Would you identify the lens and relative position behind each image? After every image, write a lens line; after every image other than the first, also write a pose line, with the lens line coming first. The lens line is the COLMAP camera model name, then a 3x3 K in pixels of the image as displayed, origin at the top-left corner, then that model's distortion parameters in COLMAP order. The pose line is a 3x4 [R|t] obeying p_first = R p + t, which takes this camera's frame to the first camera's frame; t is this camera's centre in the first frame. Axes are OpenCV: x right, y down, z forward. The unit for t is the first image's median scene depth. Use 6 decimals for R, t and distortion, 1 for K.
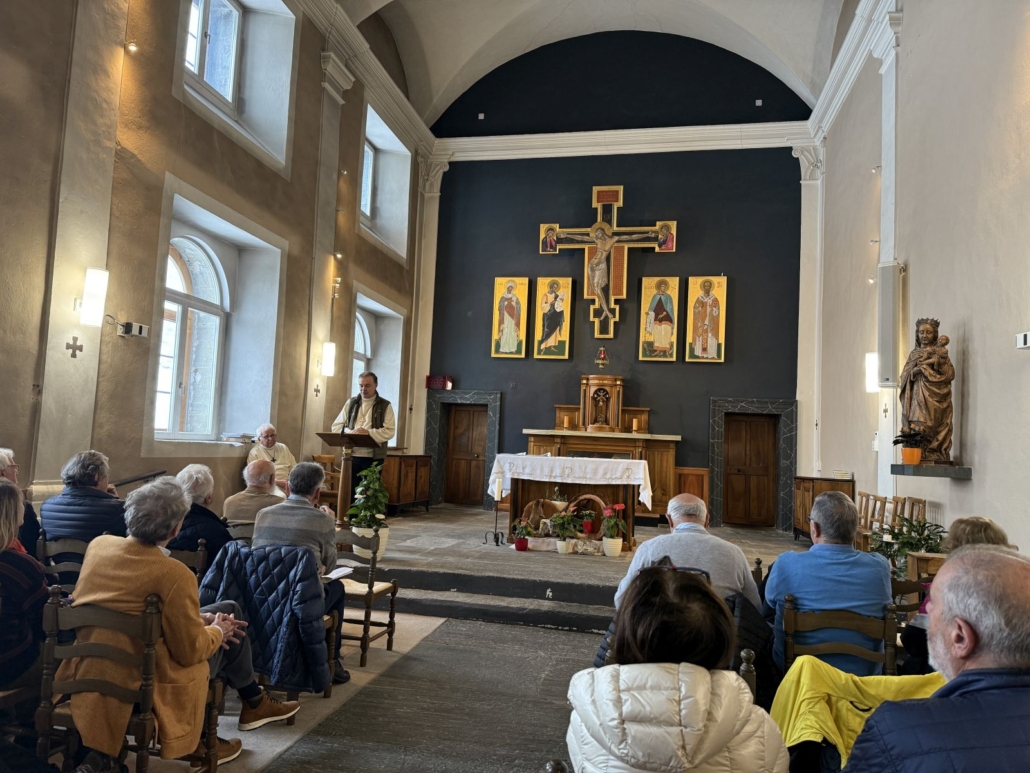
lens RADIAL K [[717.1, 0, 520.0], [0, 717.1, 391.0], [0, 0, 1]] dist [0.167754, -0.259235]
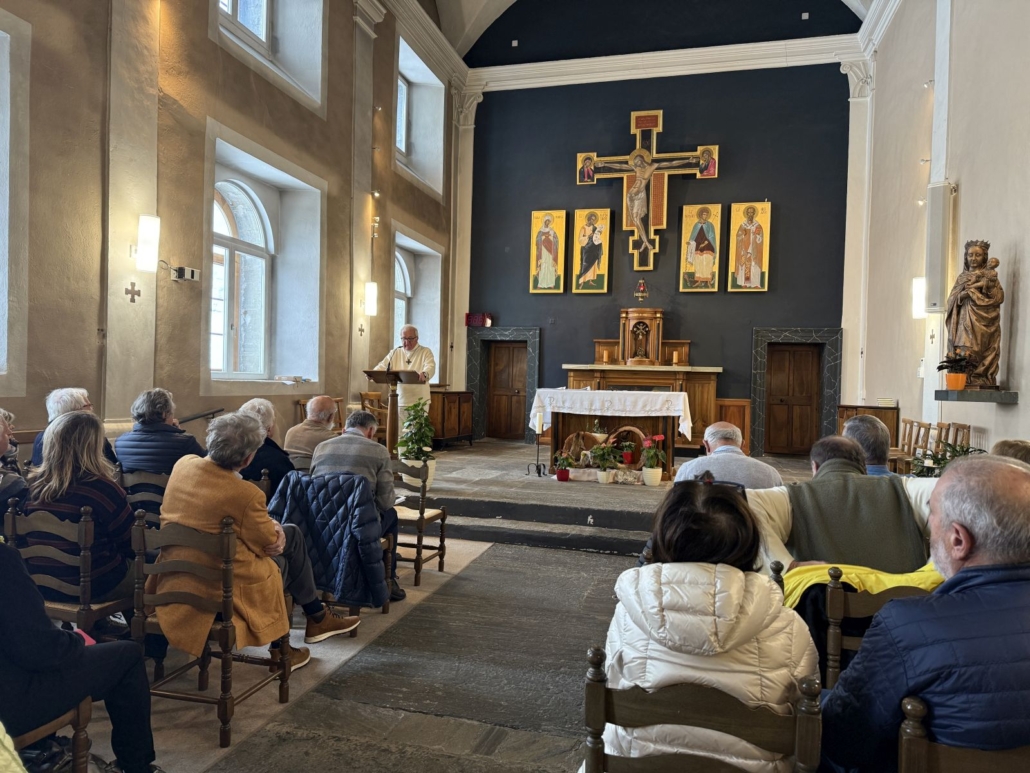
lens RADIAL K [[721.2, 0, 519.1], [0, 721.2, 383.1], [0, 0, 1]] dist [0.174821, -0.257043]
pose [[0.998200, -0.018092, -0.057183, 0.000711], [0.022463, 0.996798, 0.076747, 0.000339], [0.055611, -0.077894, 0.995409, -0.015978]]
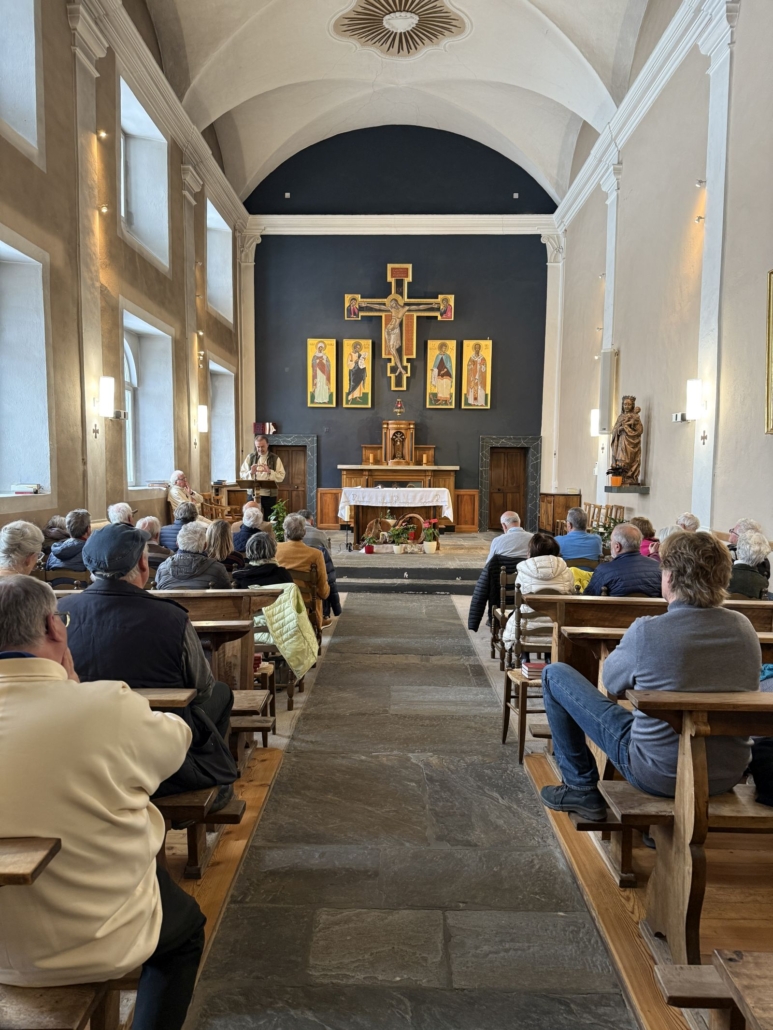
lens RADIAL K [[721.2, 0, 381.2], [0, 721.2, 515.4], [0, 0, 1]] dist [0.174821, -0.257043]
pose [[0.985658, -0.045974, 0.162375, -0.145387], [0.021862, 0.988855, 0.147268, -0.049788], [-0.167336, -0.141606, 0.975677, -0.295408]]
